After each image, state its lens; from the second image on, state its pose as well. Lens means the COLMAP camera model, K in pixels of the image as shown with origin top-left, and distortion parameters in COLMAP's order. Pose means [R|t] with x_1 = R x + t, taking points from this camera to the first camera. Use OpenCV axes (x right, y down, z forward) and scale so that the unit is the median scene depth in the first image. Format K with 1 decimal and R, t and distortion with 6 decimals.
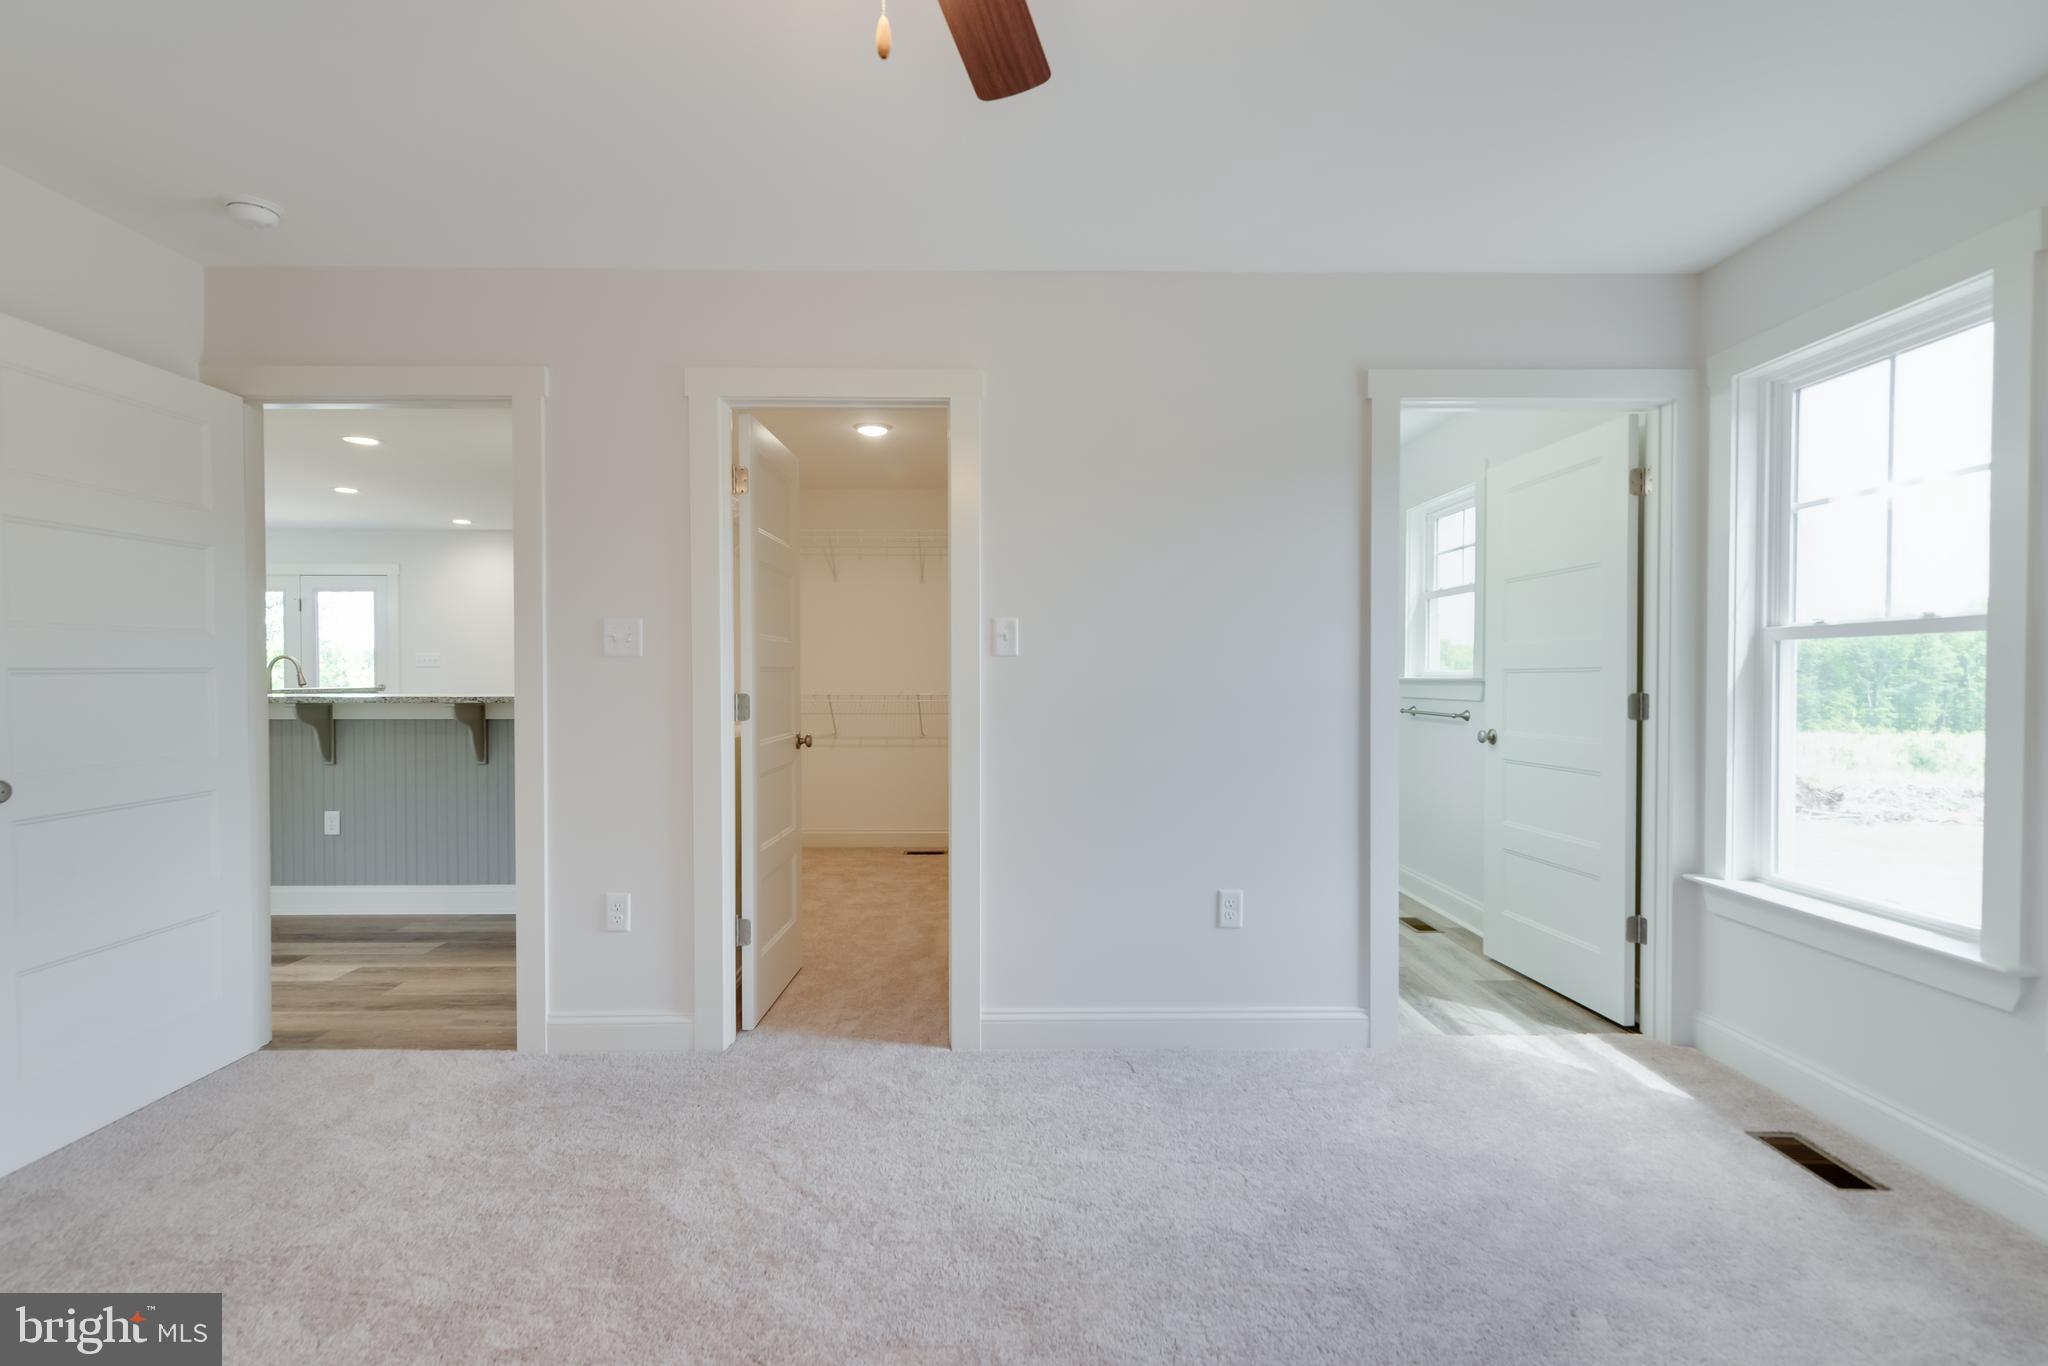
lens RADIAL K [[984.0, 0, 1018.1], [0, 984.0, 691.5], [0, 0, 1]] dist [0.014039, -0.006397]
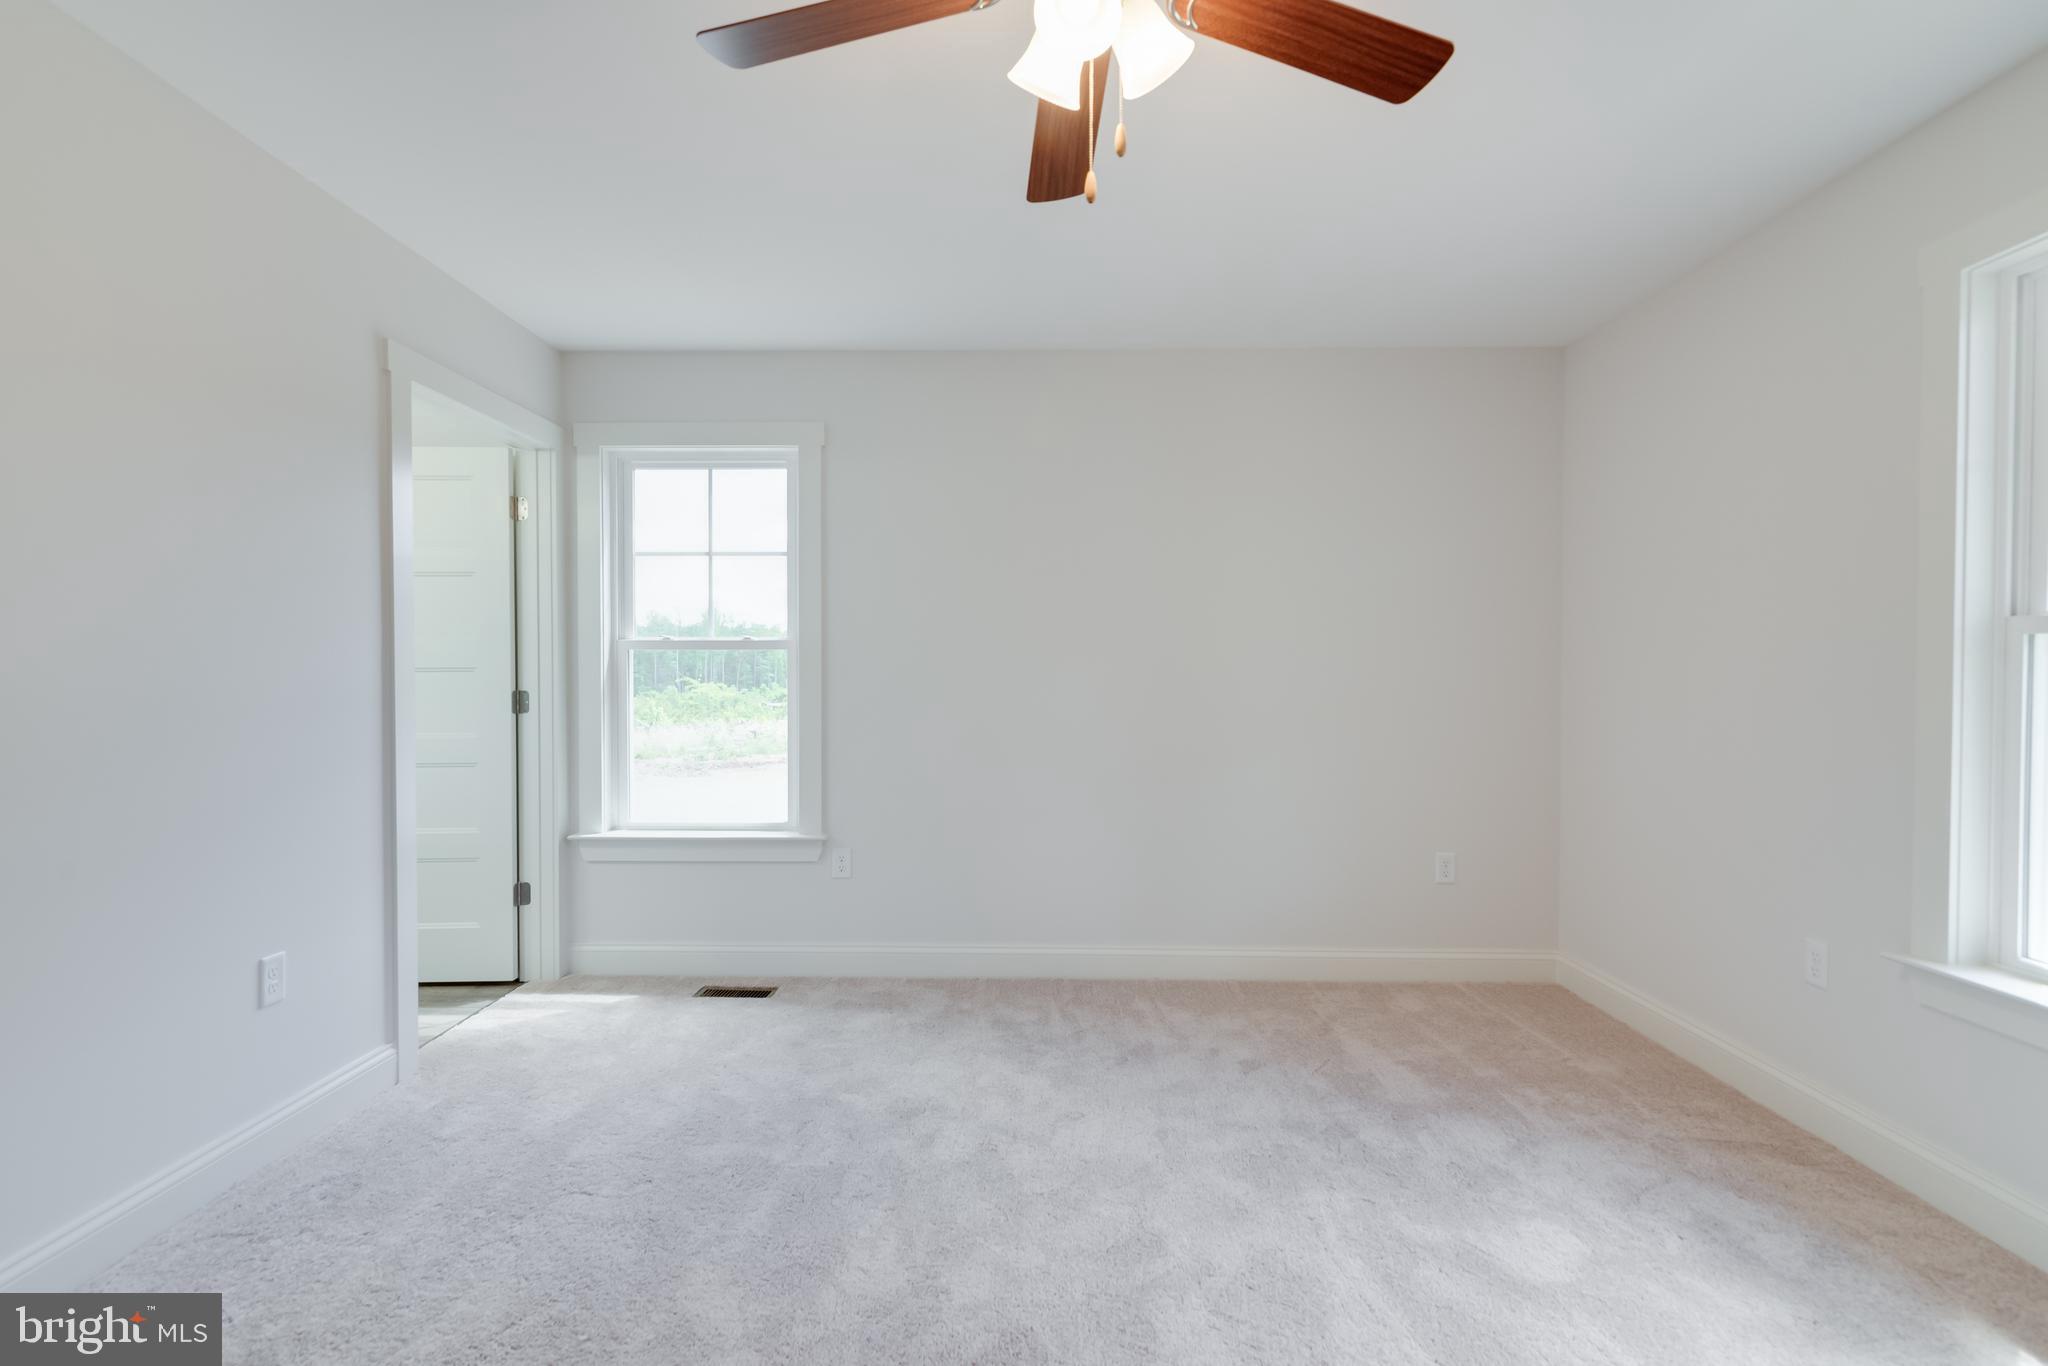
lens RADIAL K [[984.0, 0, 1018.1], [0, 984.0, 691.5], [0, 0, 1]] dist [0.014039, -0.006397]
pose [[0.032328, -0.016691, 0.999338, -0.539840], [0.016214, 0.999738, 0.016173, -0.006765], [-0.999346, 0.015681, 0.032590, 0.395585]]
